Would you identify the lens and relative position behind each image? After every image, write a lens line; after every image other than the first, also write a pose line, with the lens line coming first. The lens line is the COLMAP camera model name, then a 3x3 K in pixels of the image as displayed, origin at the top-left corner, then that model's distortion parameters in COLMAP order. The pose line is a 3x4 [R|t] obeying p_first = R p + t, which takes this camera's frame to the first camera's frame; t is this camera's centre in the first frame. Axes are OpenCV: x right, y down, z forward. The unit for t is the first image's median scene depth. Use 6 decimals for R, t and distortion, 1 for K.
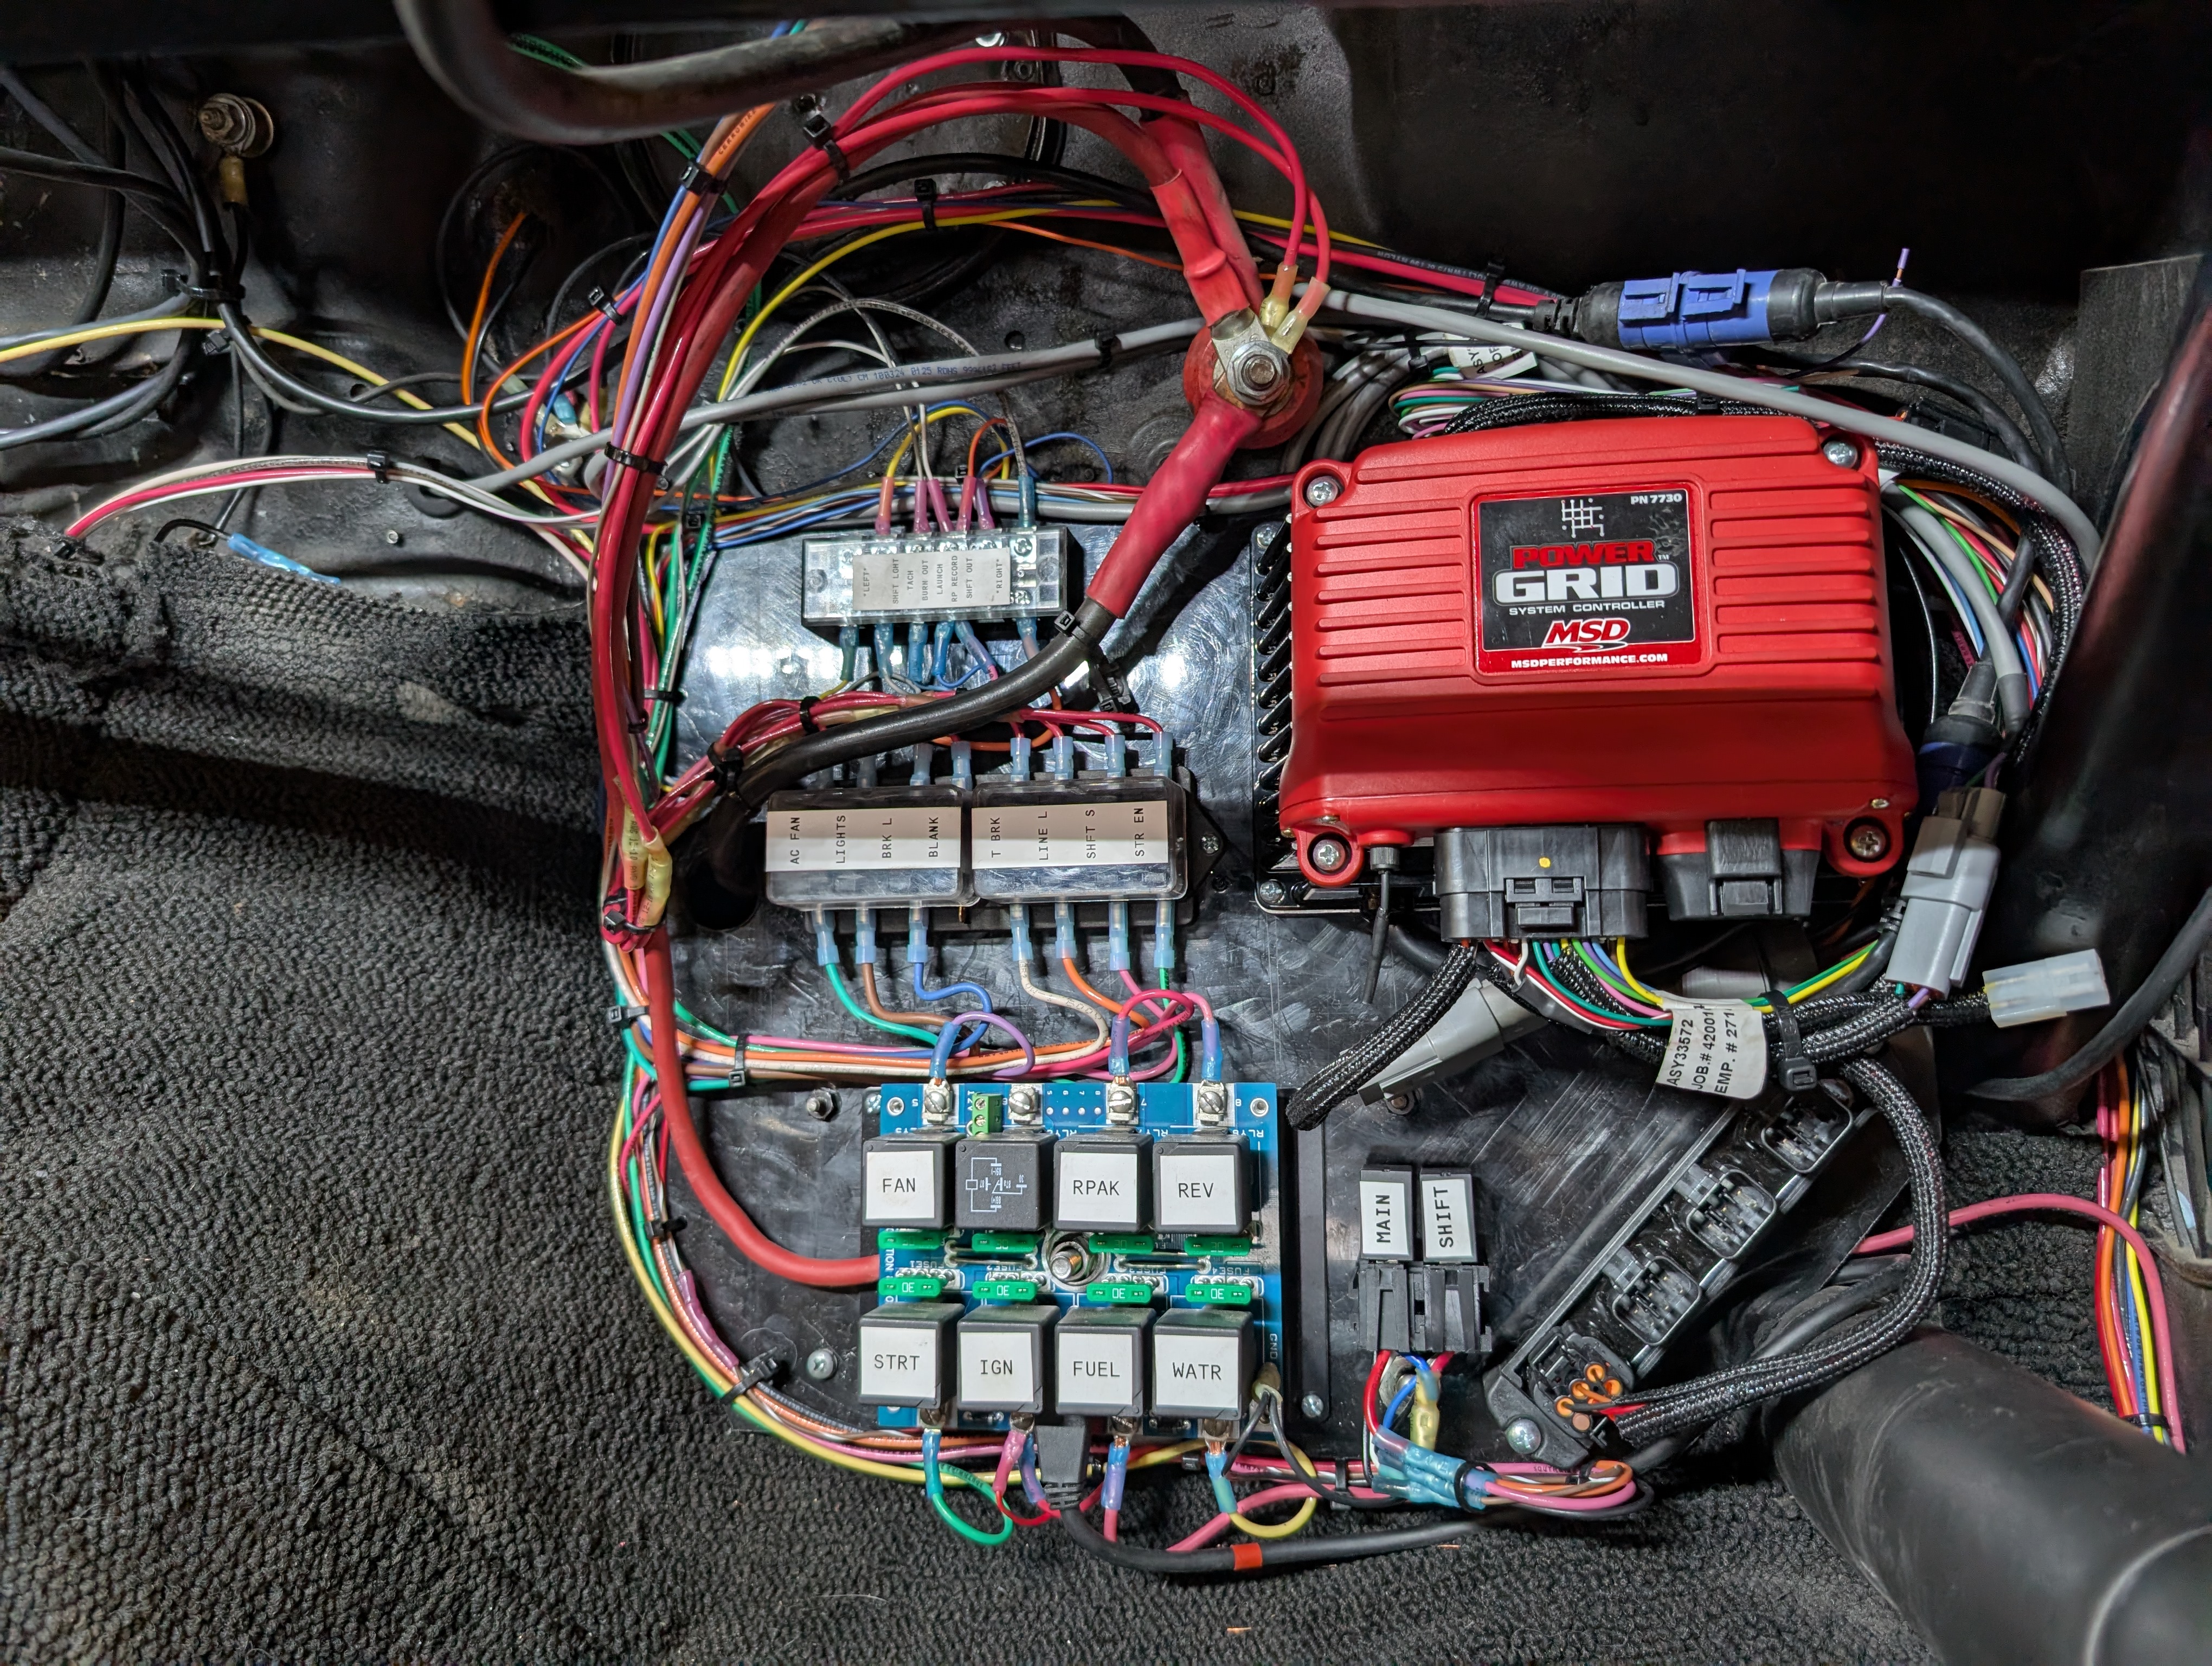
lens RADIAL K [[1557.2, 0, 1120.2], [0, 1557.2, 832.6], [0, 0, 1]] dist [0.003437, -0.003611]
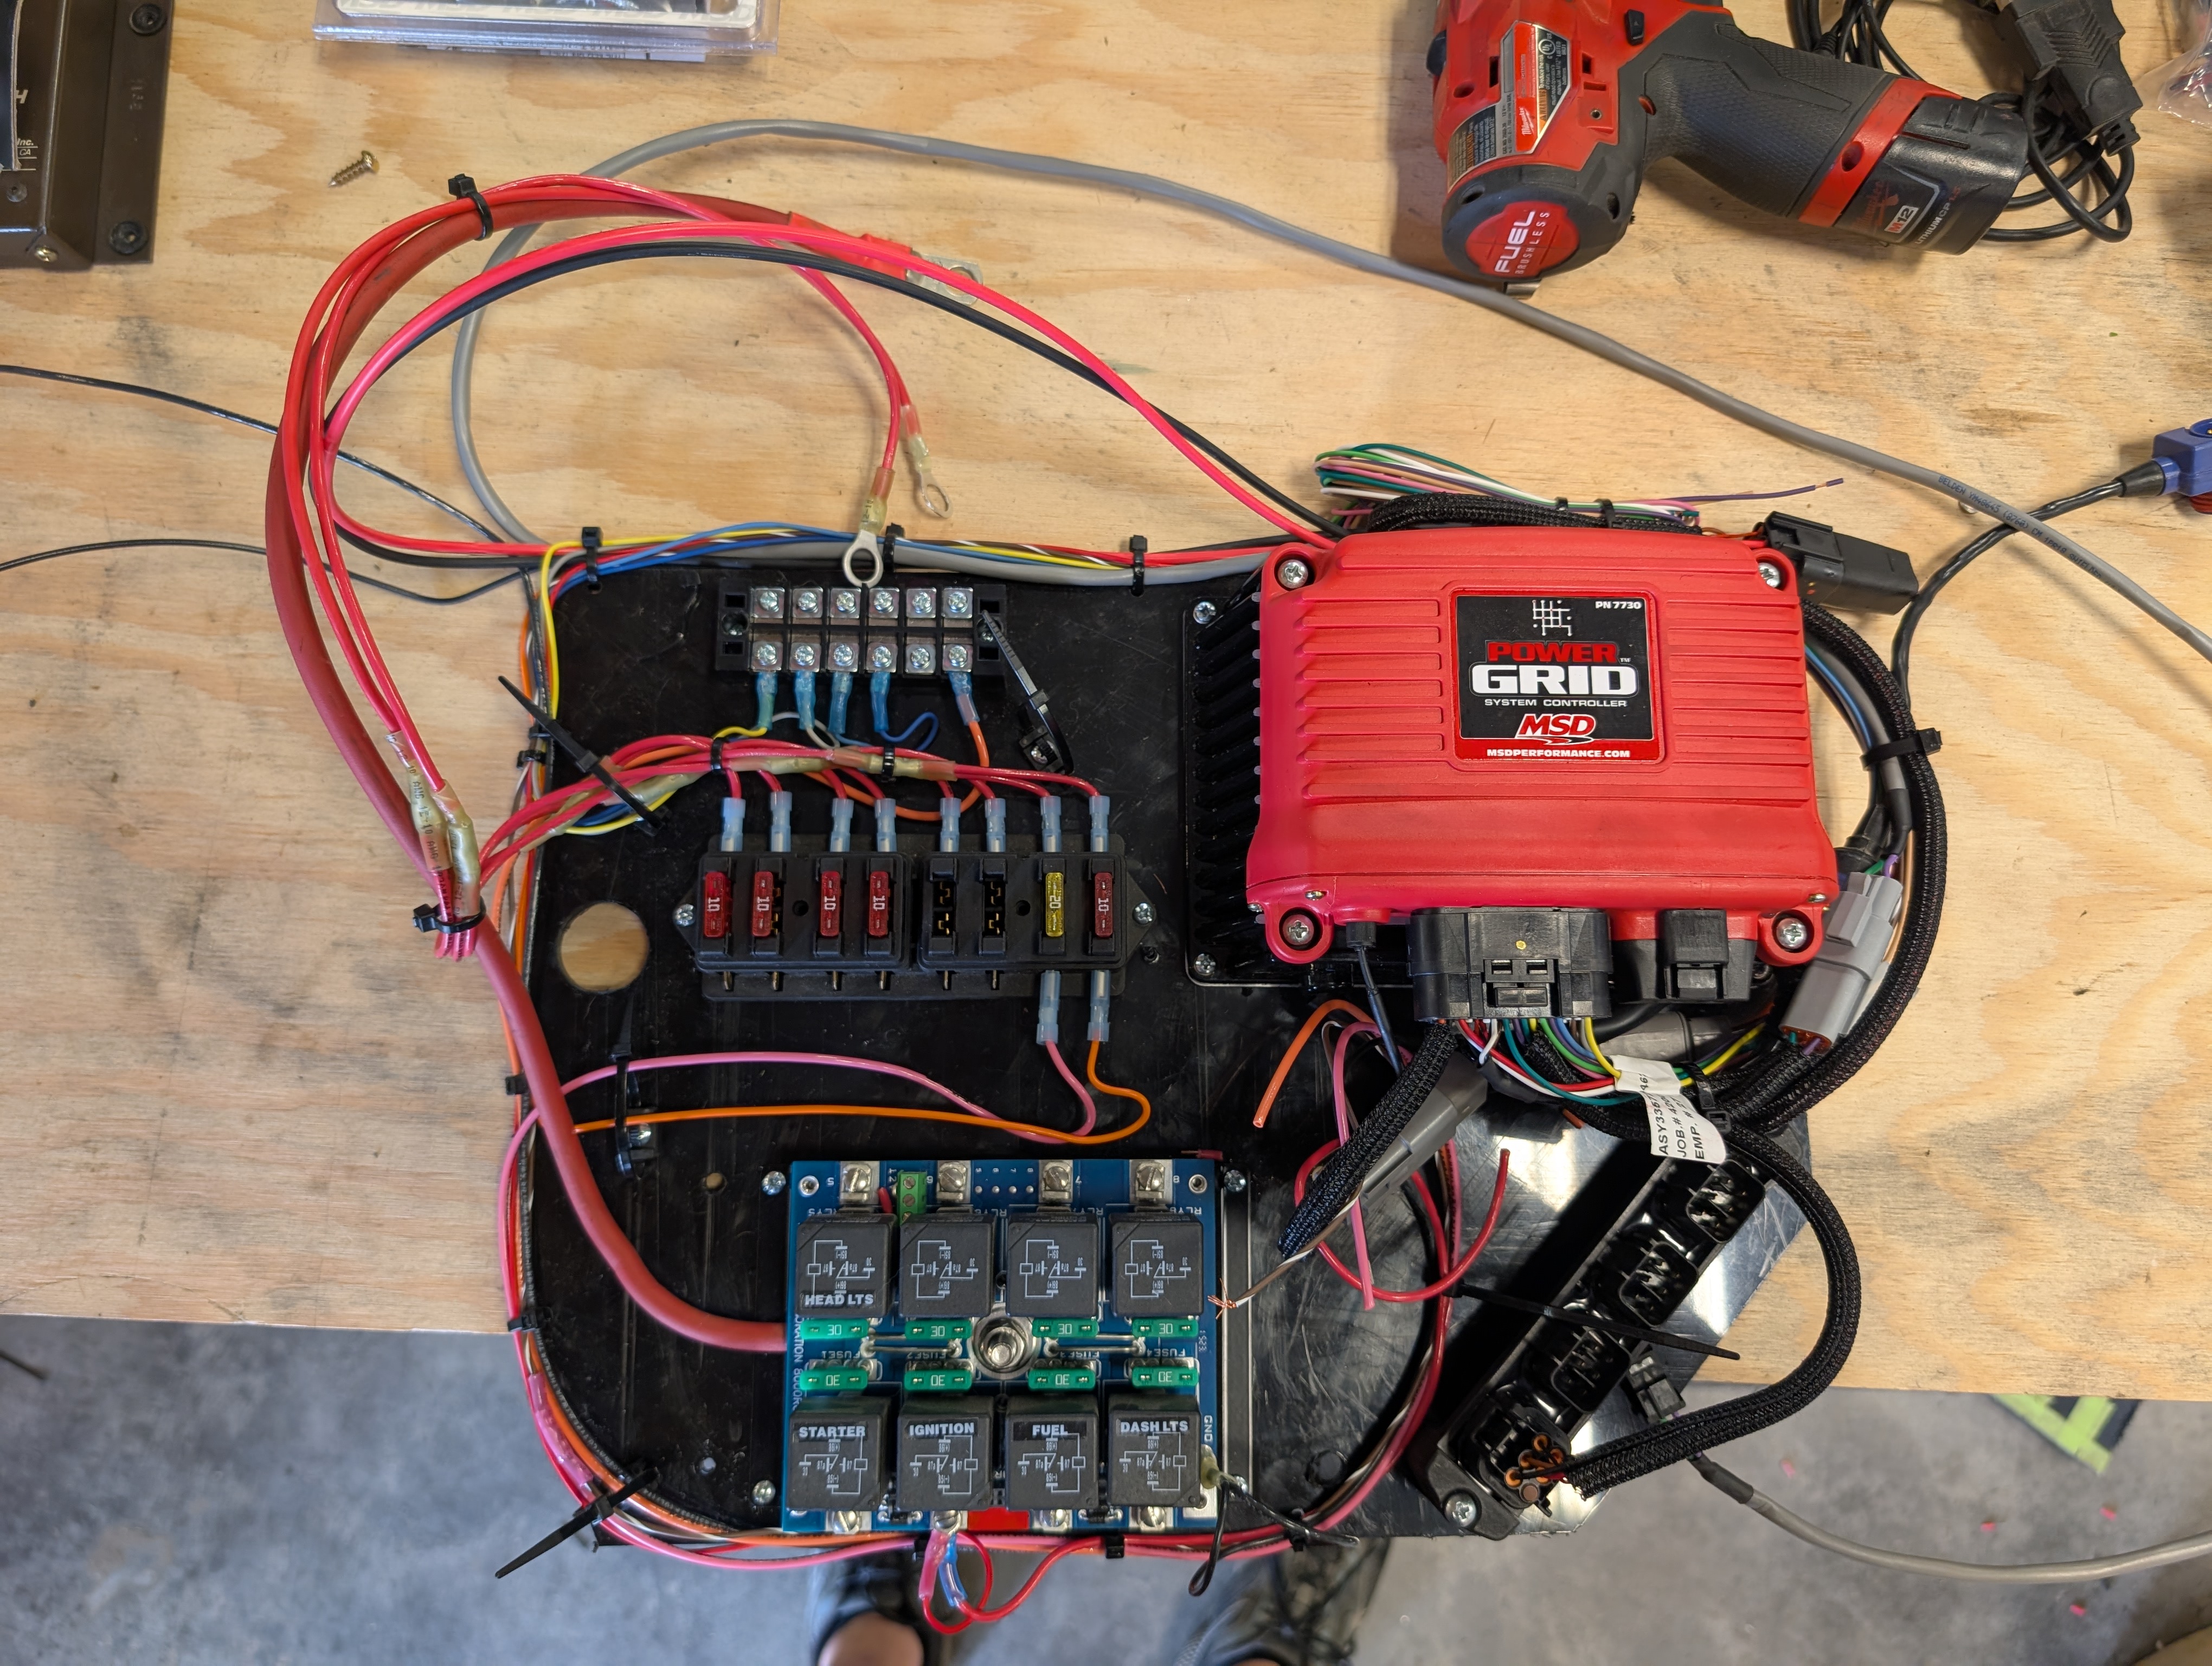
lens RADIAL K [[1557.2, 0, 1110.0], [0, 1557.2, 832.9], [0, 0, 1]] dist [0.003437, -0.003611]
pose [[0.975603, 0.043273, 0.215236, -0.203425], [-0.033062, 0.998161, -0.050818, 0.006077], [-0.217039, 0.042462, 0.975239, 0.042012]]
